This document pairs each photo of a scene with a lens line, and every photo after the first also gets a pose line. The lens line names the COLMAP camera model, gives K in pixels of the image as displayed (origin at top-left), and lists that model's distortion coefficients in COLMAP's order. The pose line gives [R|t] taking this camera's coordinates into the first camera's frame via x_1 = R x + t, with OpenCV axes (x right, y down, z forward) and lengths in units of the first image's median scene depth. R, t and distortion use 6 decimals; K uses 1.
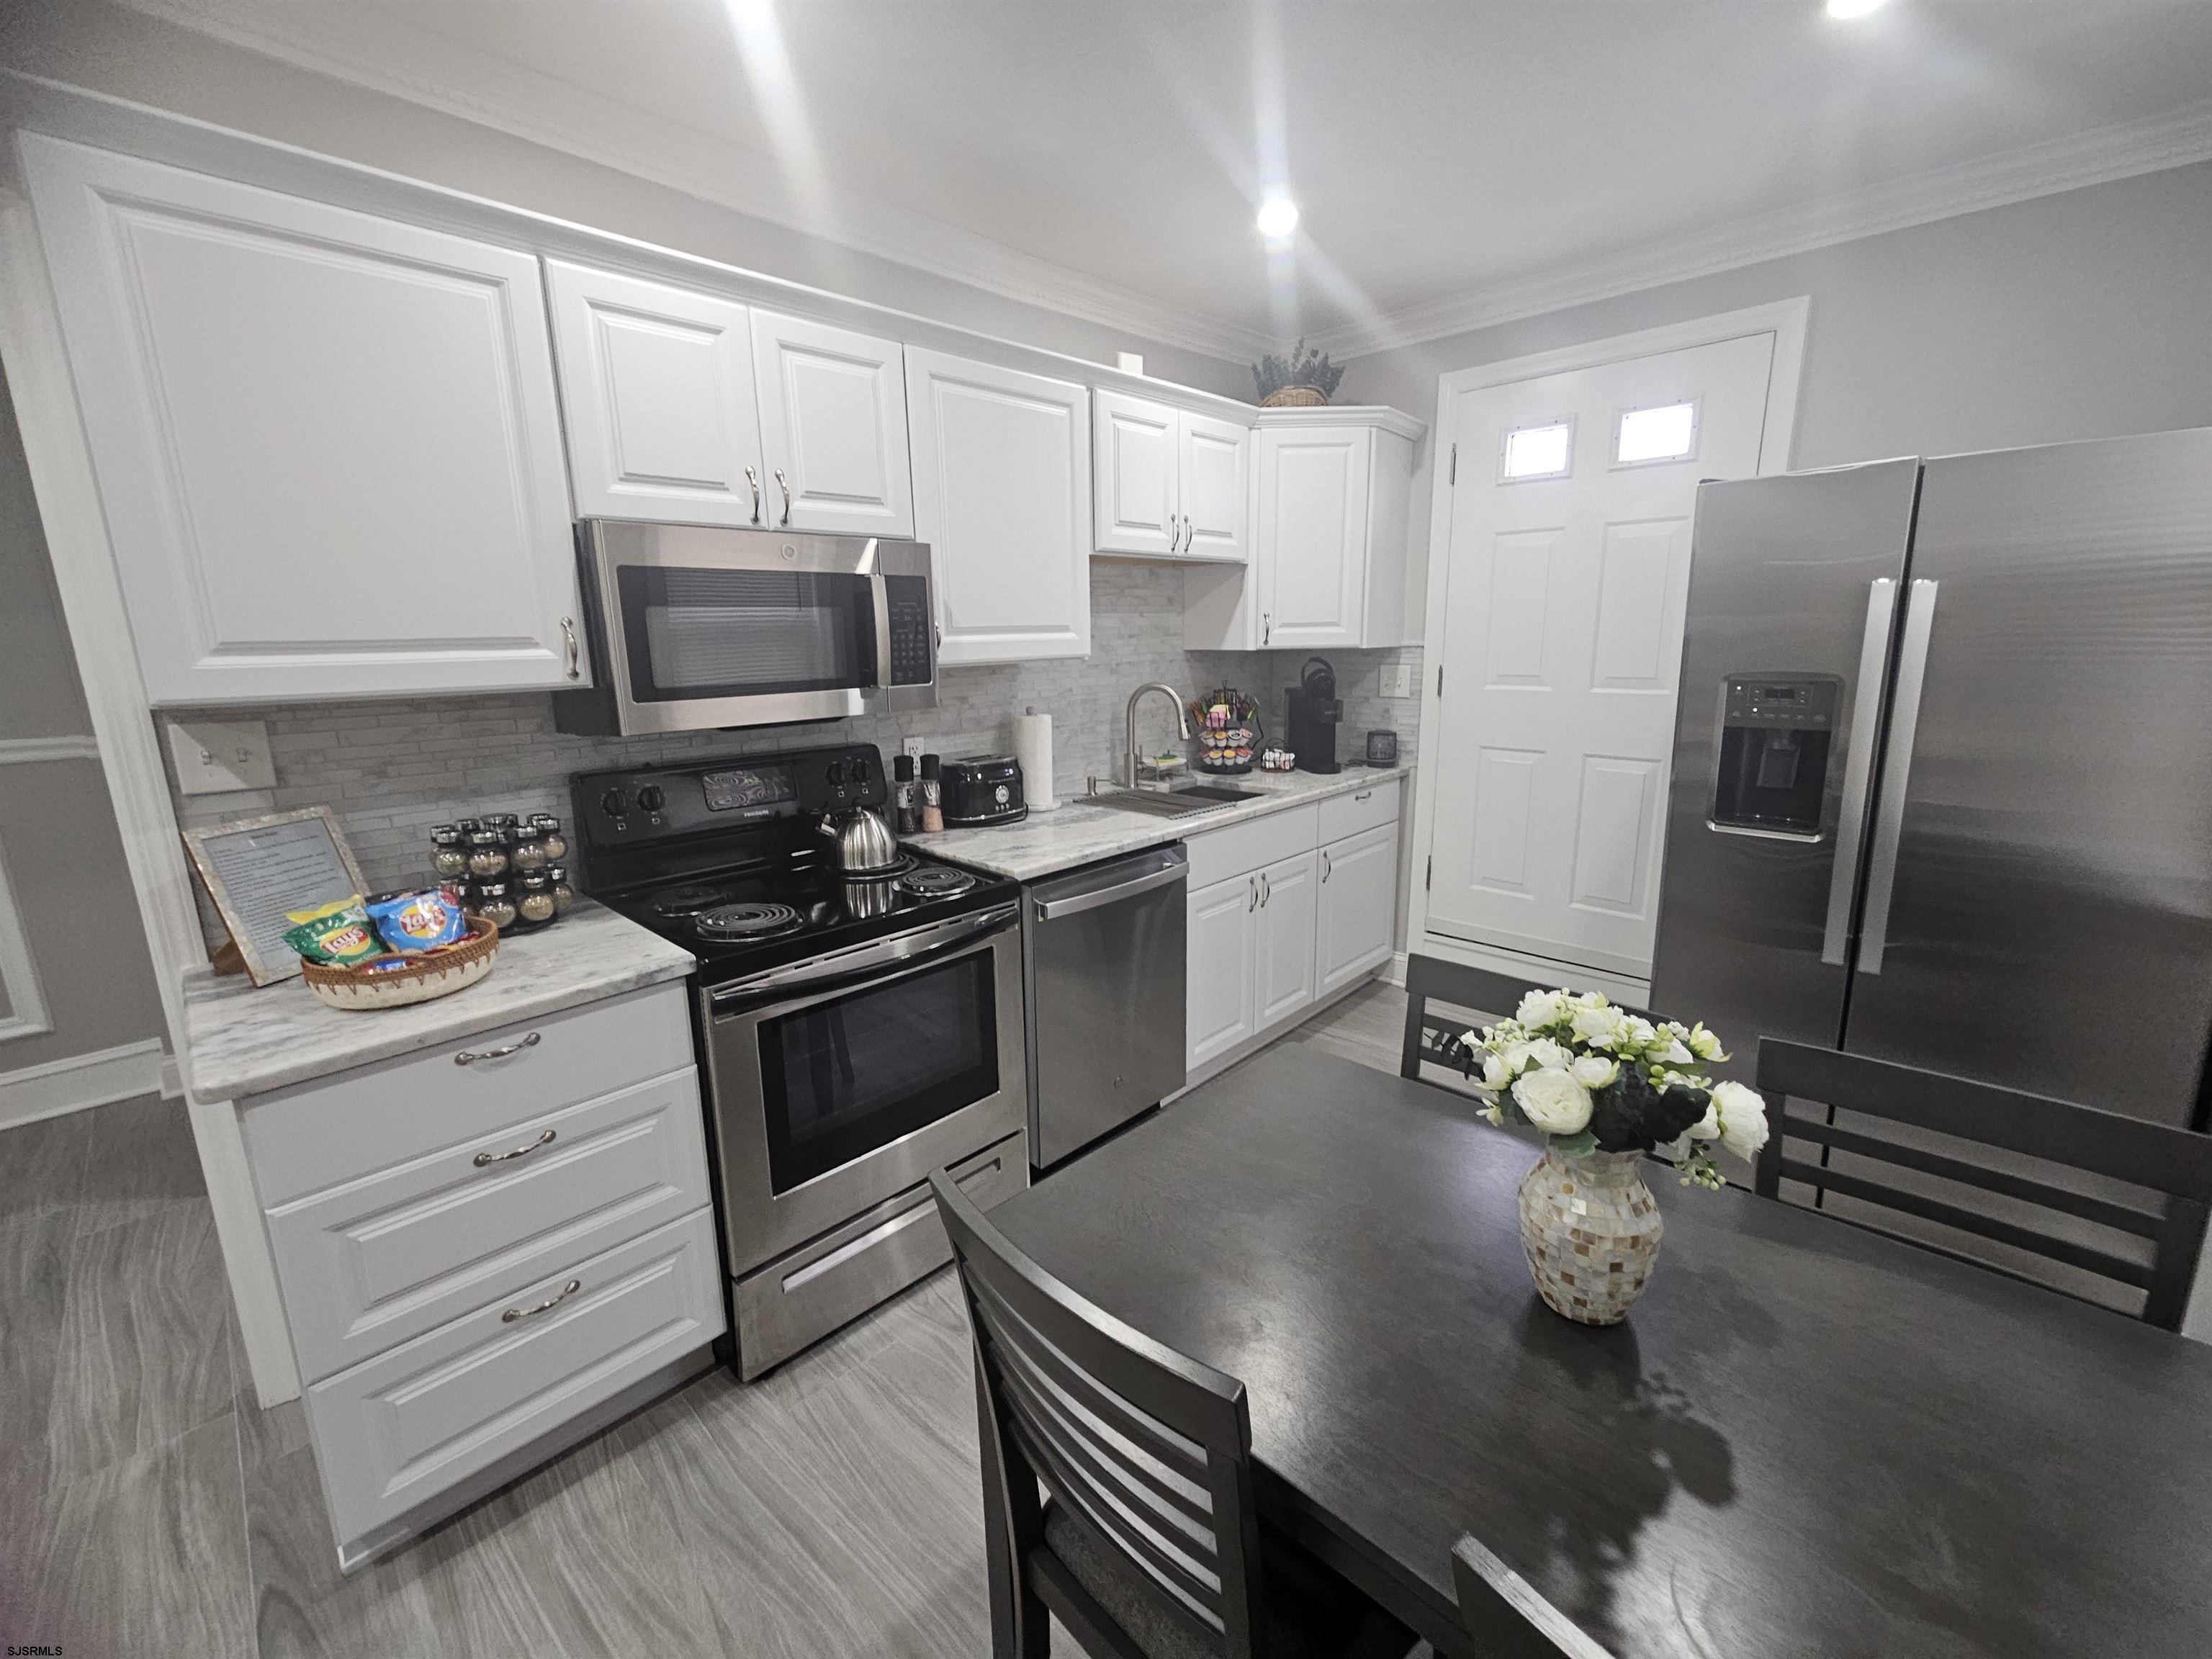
lens RADIAL K [[911.7, 0, 1084.6], [0, 911.7, 820.9], [0, 0, 1]] dist [0.001047, -0.001299]
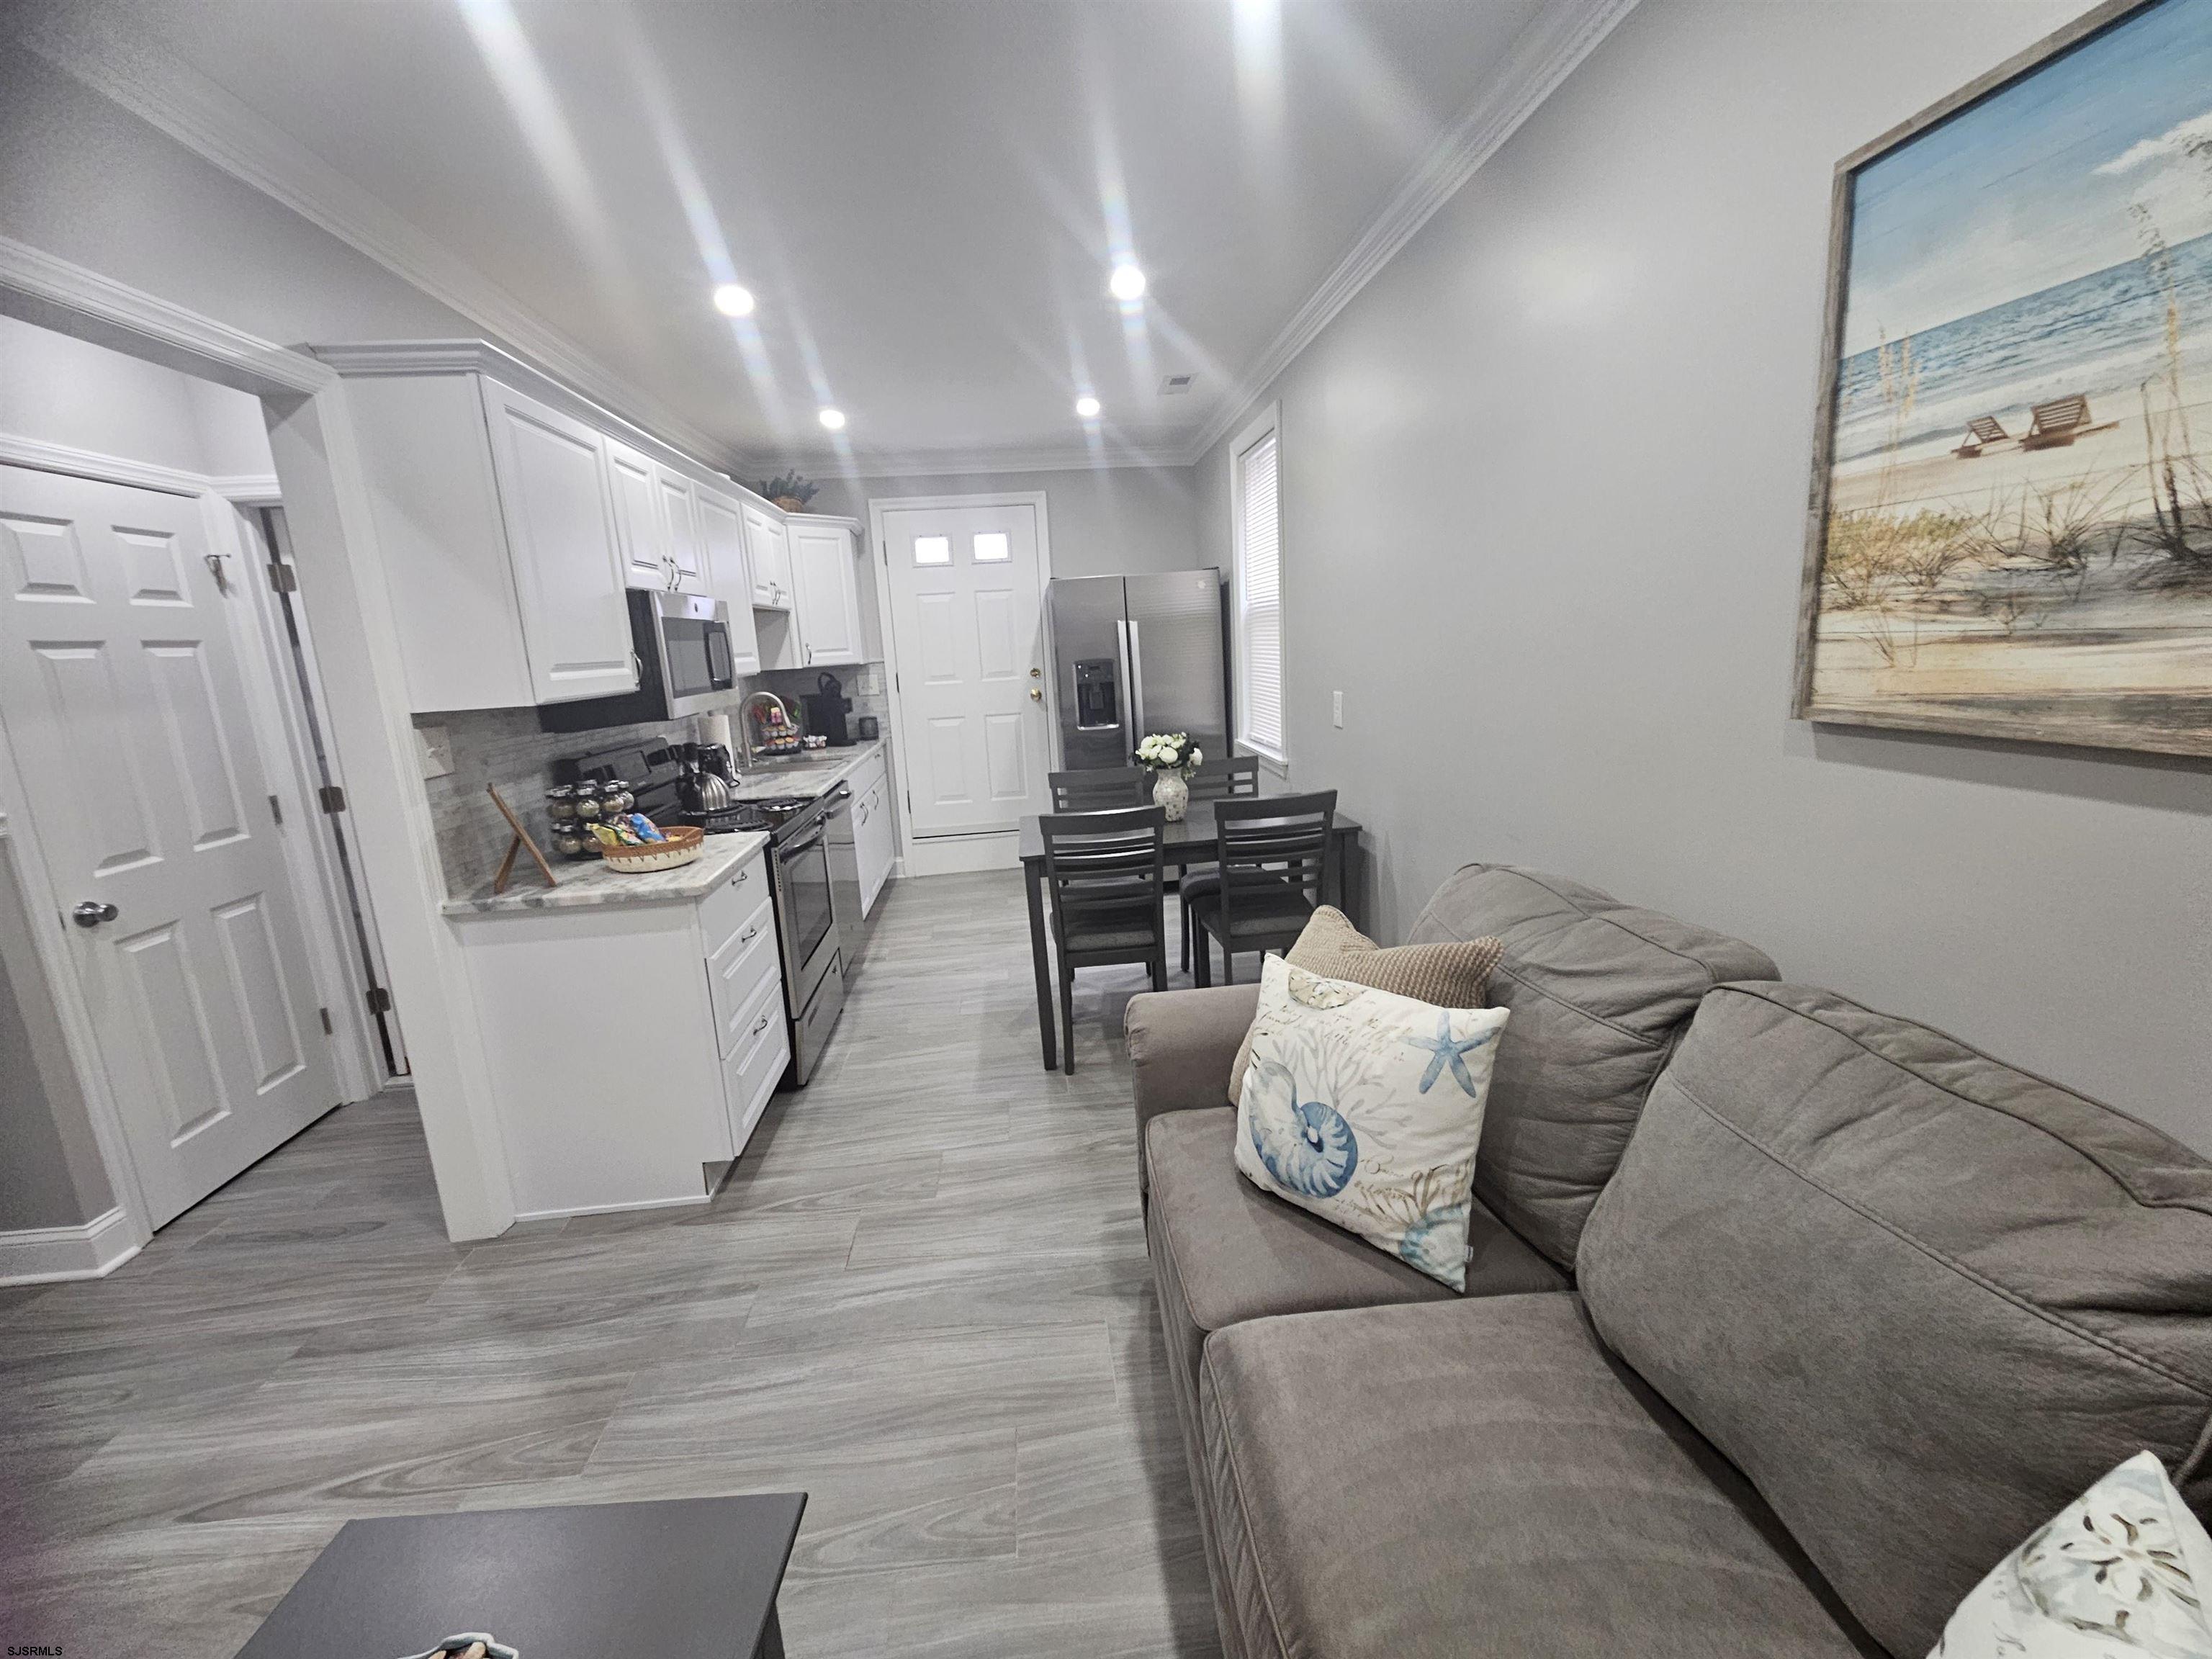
lens RADIAL K [[908.6, 0, 1094.3], [0, 908.6, 823.1], [0, 0, 1]] dist [0.002028, 0.000750]
pose [[0.646384, -0.170578, 0.743701, -0.765201], [0.198103, 0.978784, 0.052318, 0.094281], [-0.736847, 0.113512, 0.666462, -0.384683]]
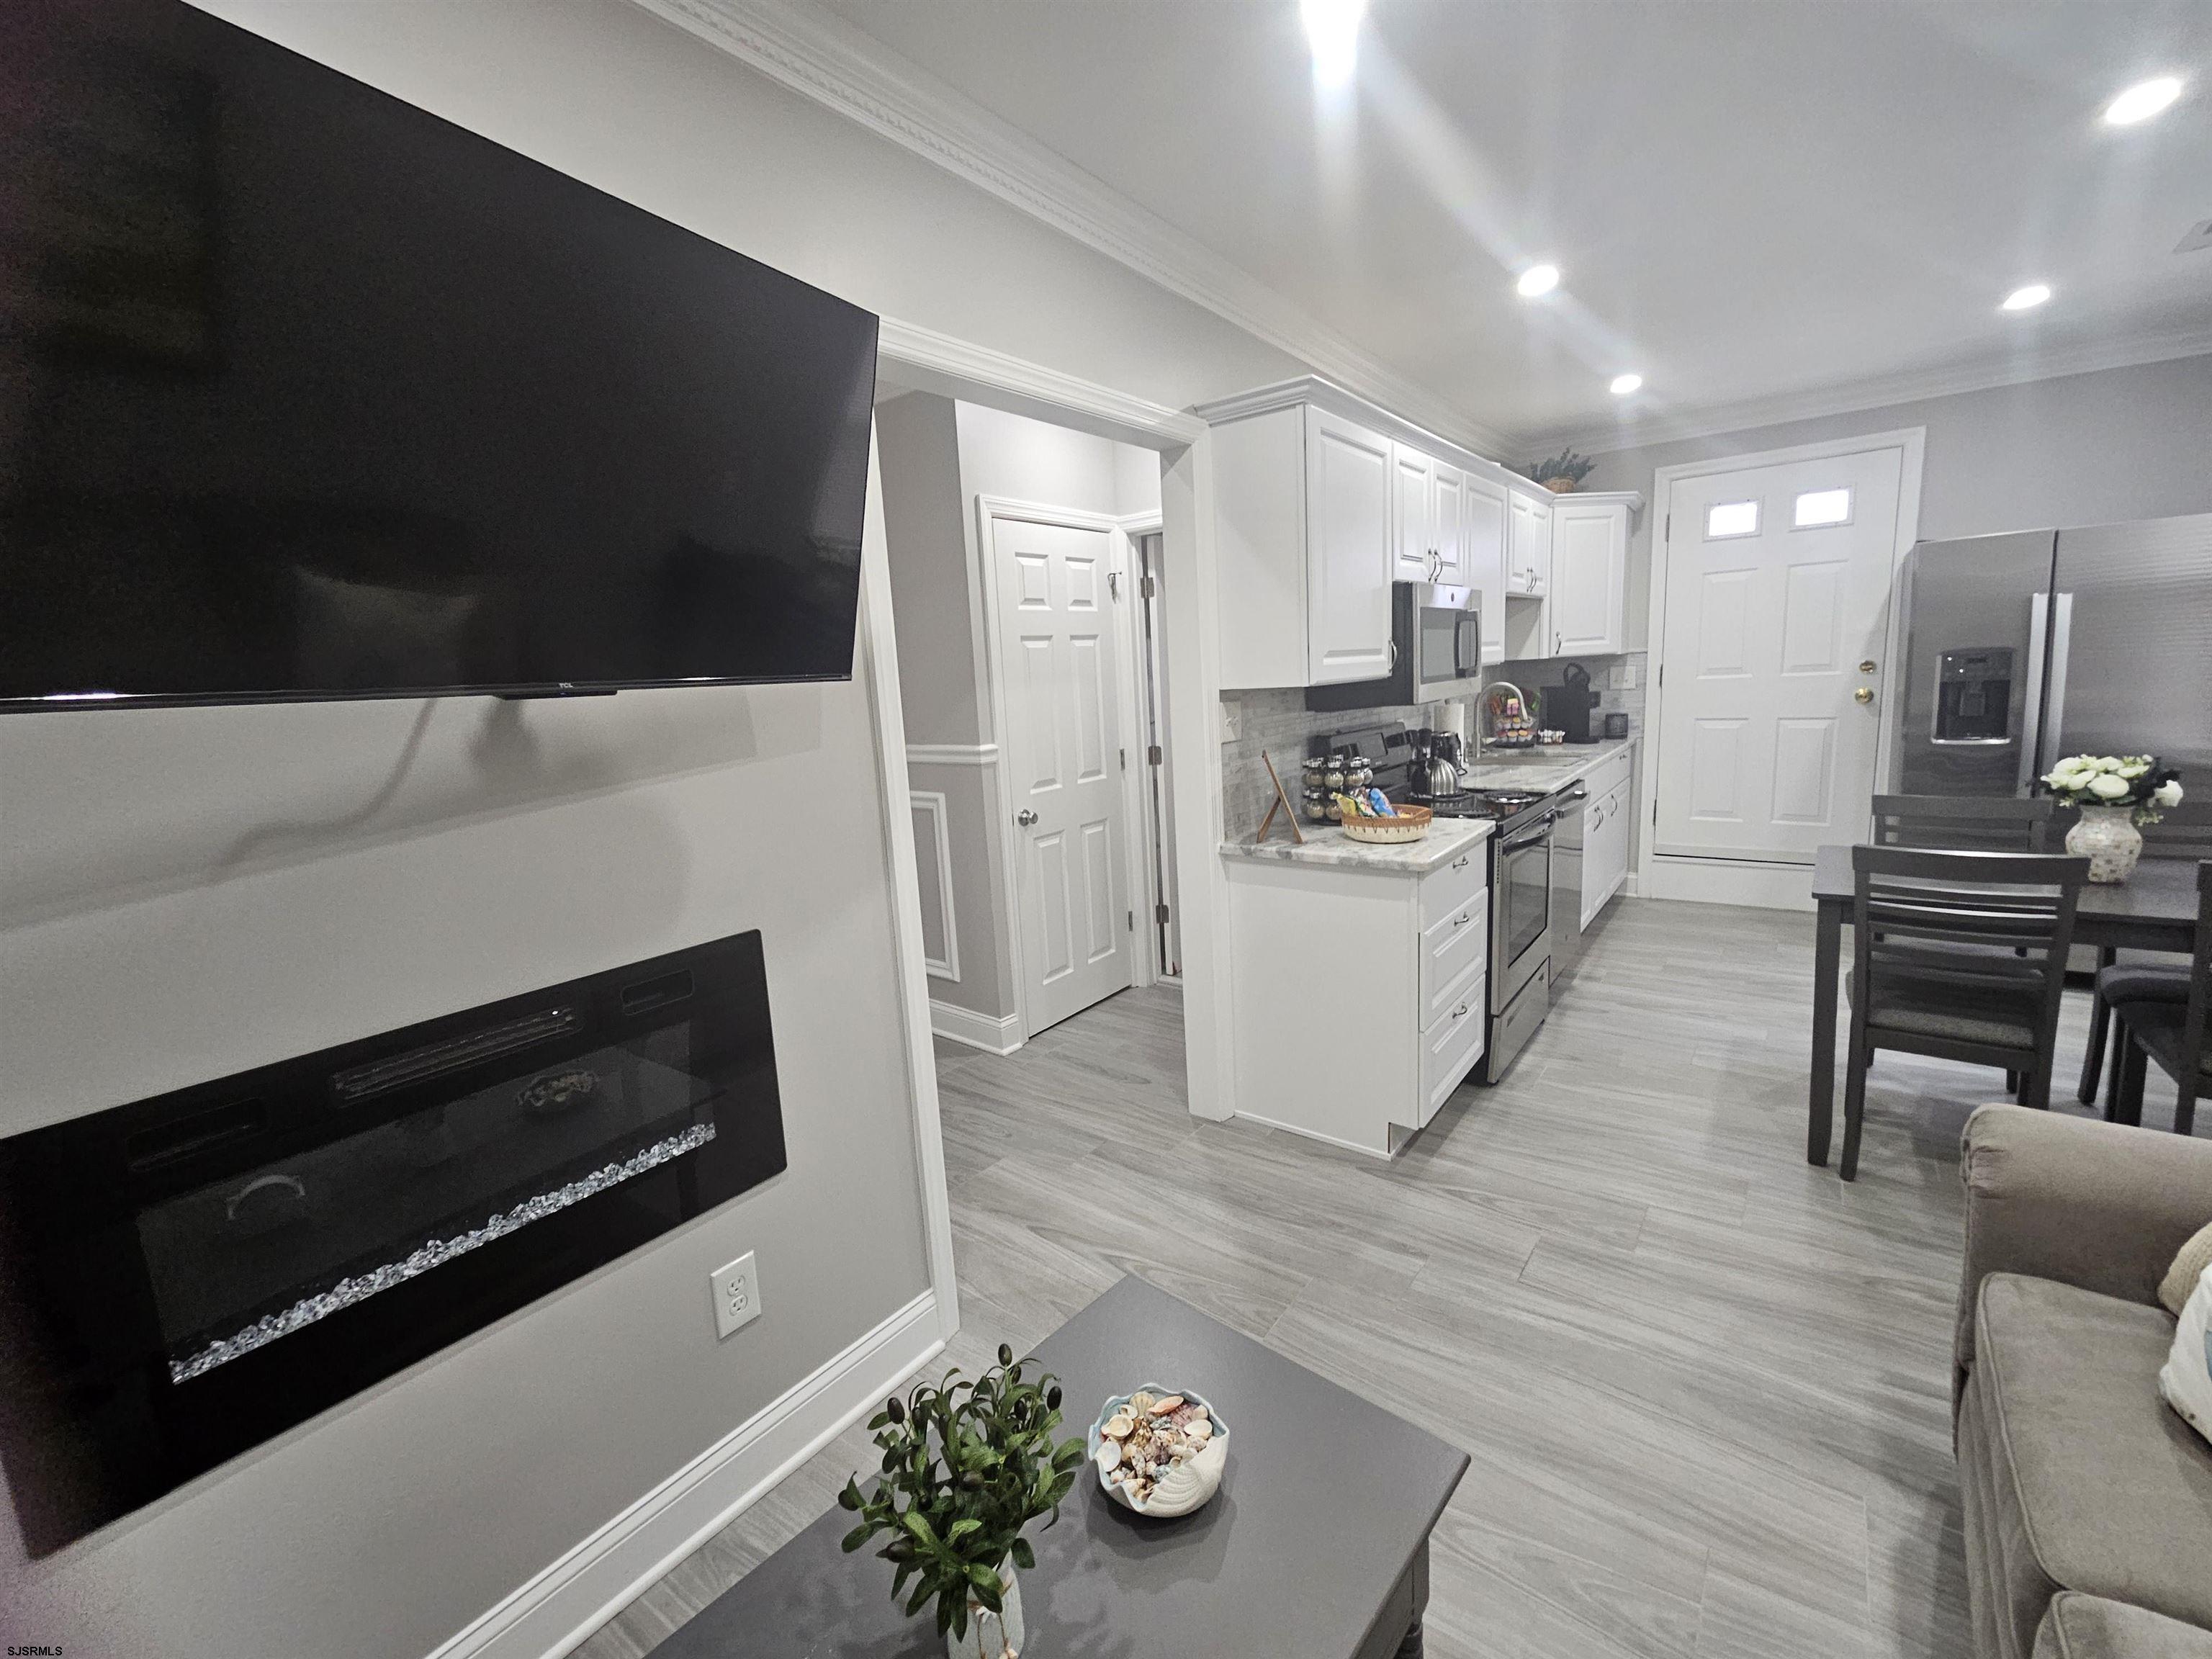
lens RADIAL K [[911.7, 0, 1084.6], [0, 911.7, 820.9], [0, 0, 1]] dist [0.001047, -0.001299]
pose [[0.993744, -0.053941, 0.097795, -0.794952], [0.058466, 0.997319, -0.044006, 0.101724], [-0.095159, 0.049448, 0.994233, -0.395282]]
